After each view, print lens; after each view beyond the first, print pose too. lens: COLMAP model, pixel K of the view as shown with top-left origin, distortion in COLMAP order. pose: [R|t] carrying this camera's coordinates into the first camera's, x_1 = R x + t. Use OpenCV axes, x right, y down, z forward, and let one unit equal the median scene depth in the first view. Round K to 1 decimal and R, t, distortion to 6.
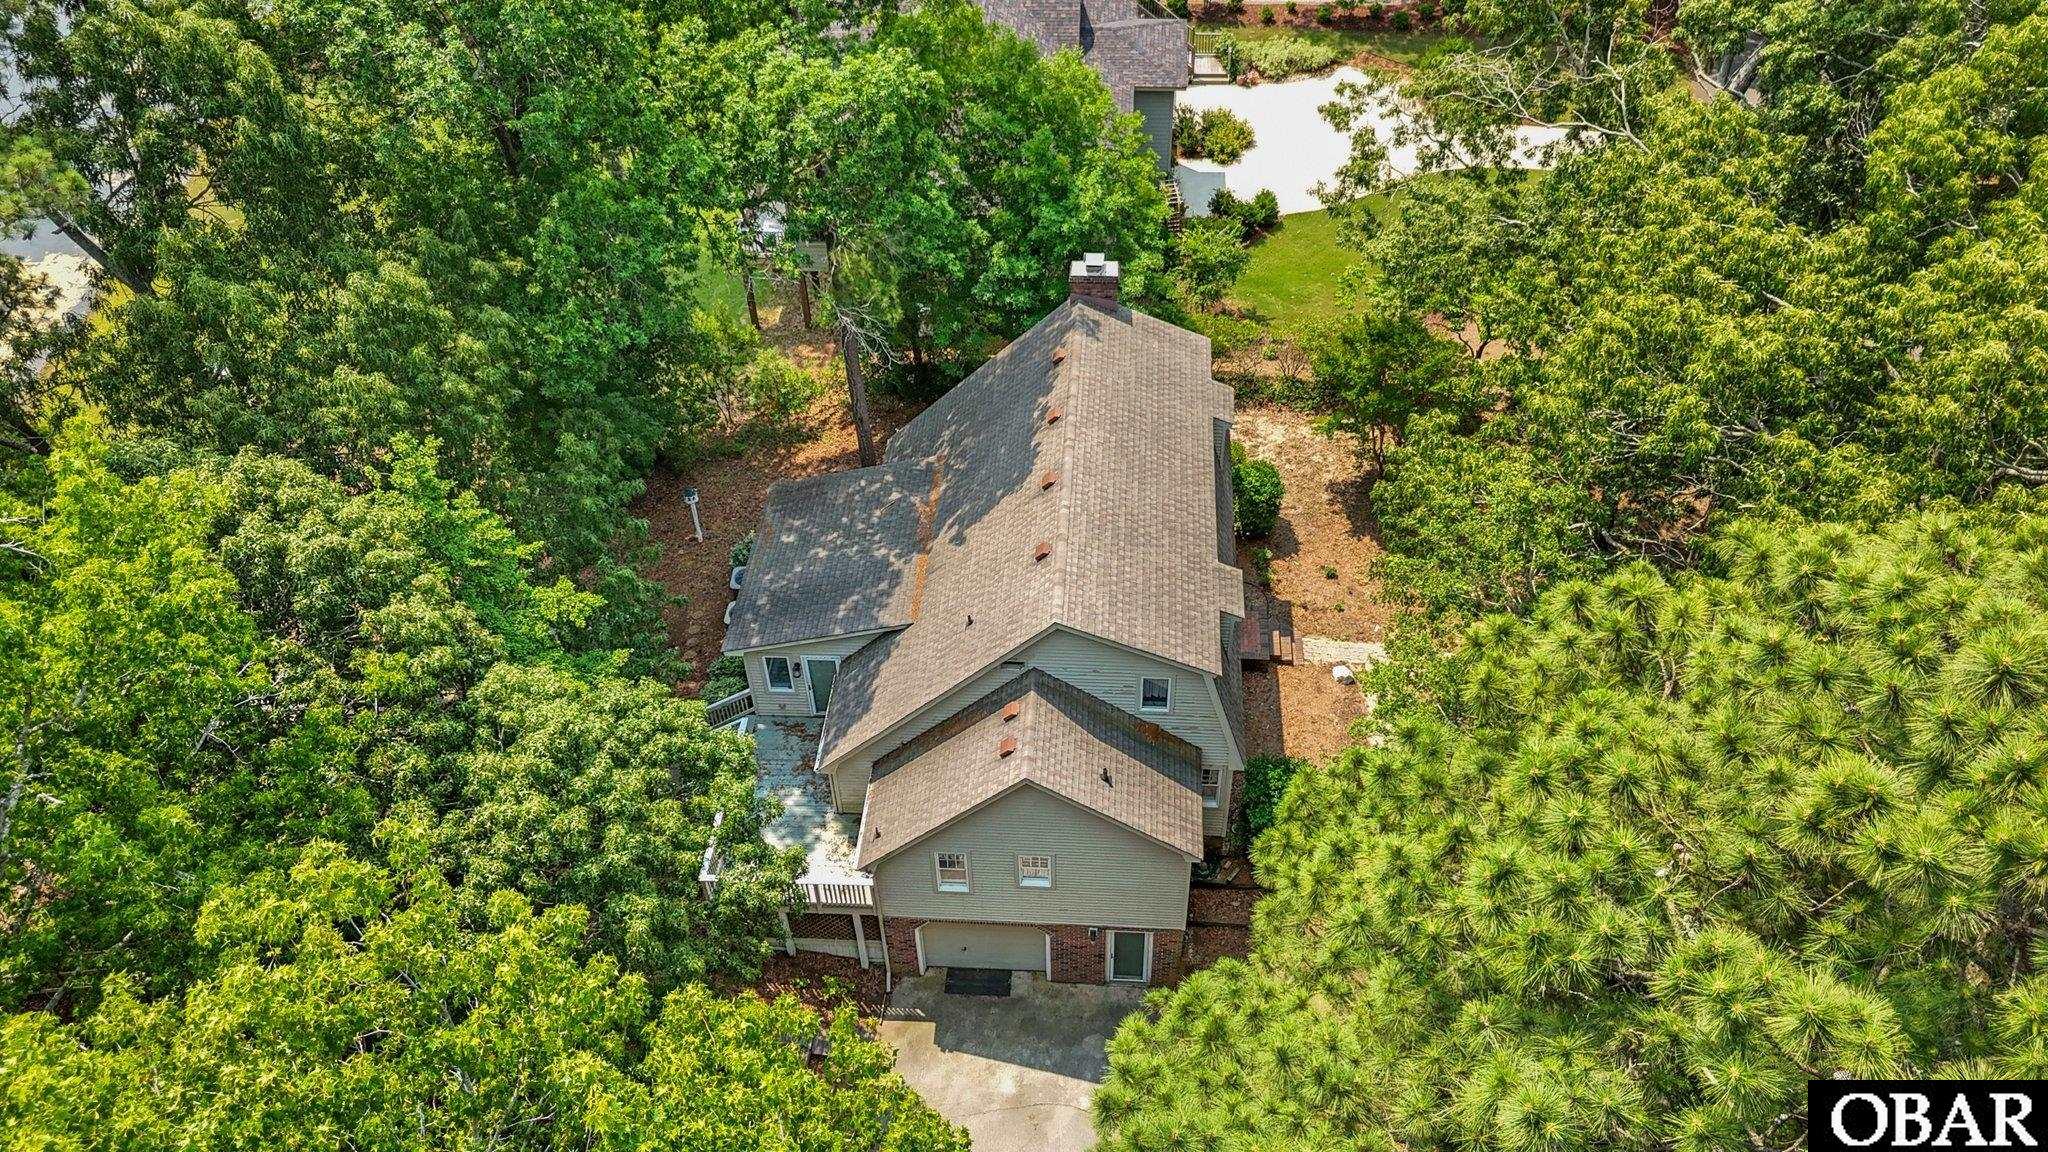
lens RADIAL K [[1546.4, 0, 1028.6], [0, 1546.4, 581.6], [0, 0, 1]] dist [0.077797, -0.060950]
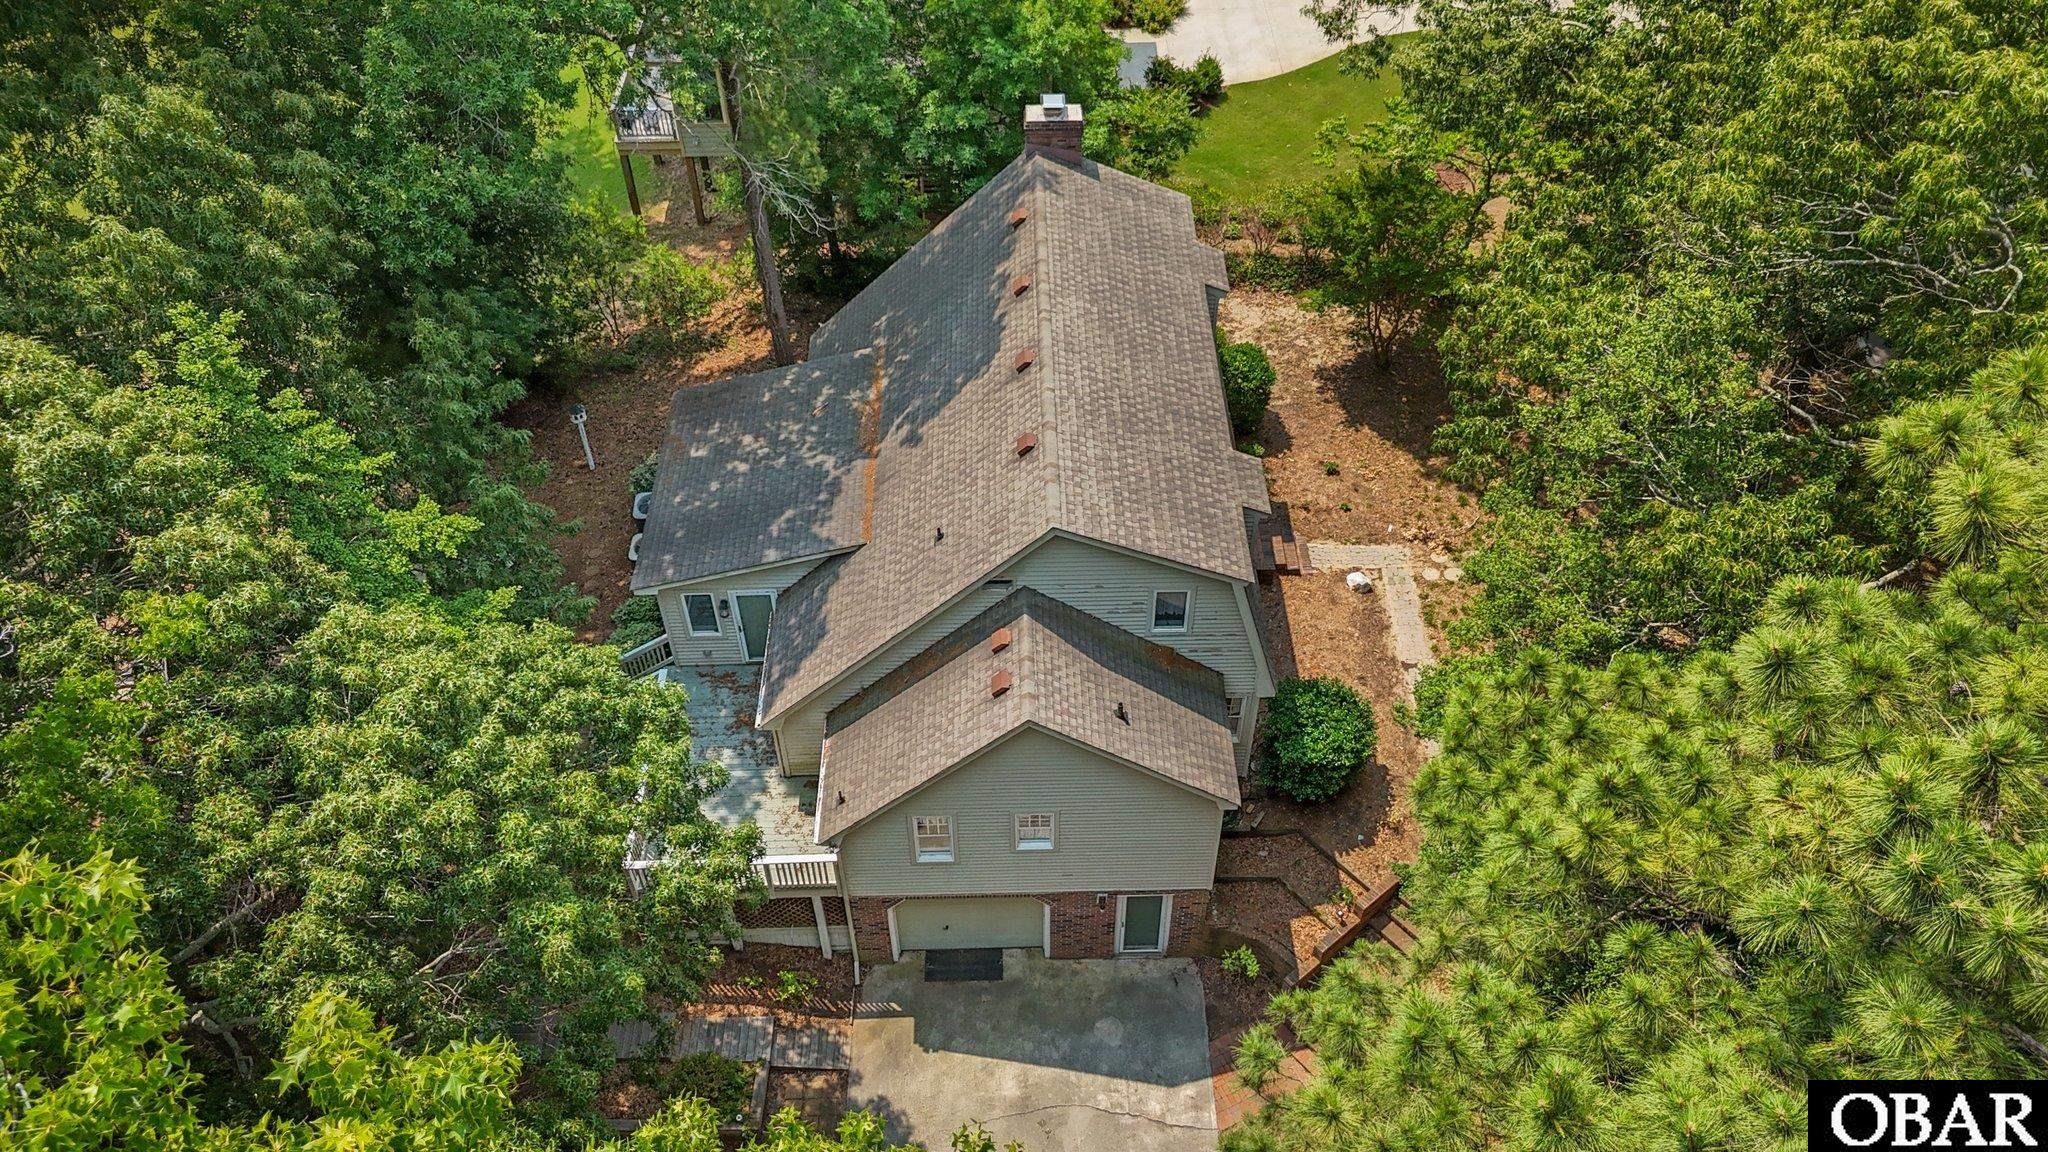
lens RADIAL K [[1546.4, 0, 1029.7], [0, 1546.4, 581.5], [0, 0, 1]] dist [0.077797, -0.060950]
pose [[0.996272, -0.050369, 0.070038, -0.047840], [0.047945, 0.998206, 0.035862, 0.022920], [-0.071718, -0.032370, 0.996900, 0.175271]]
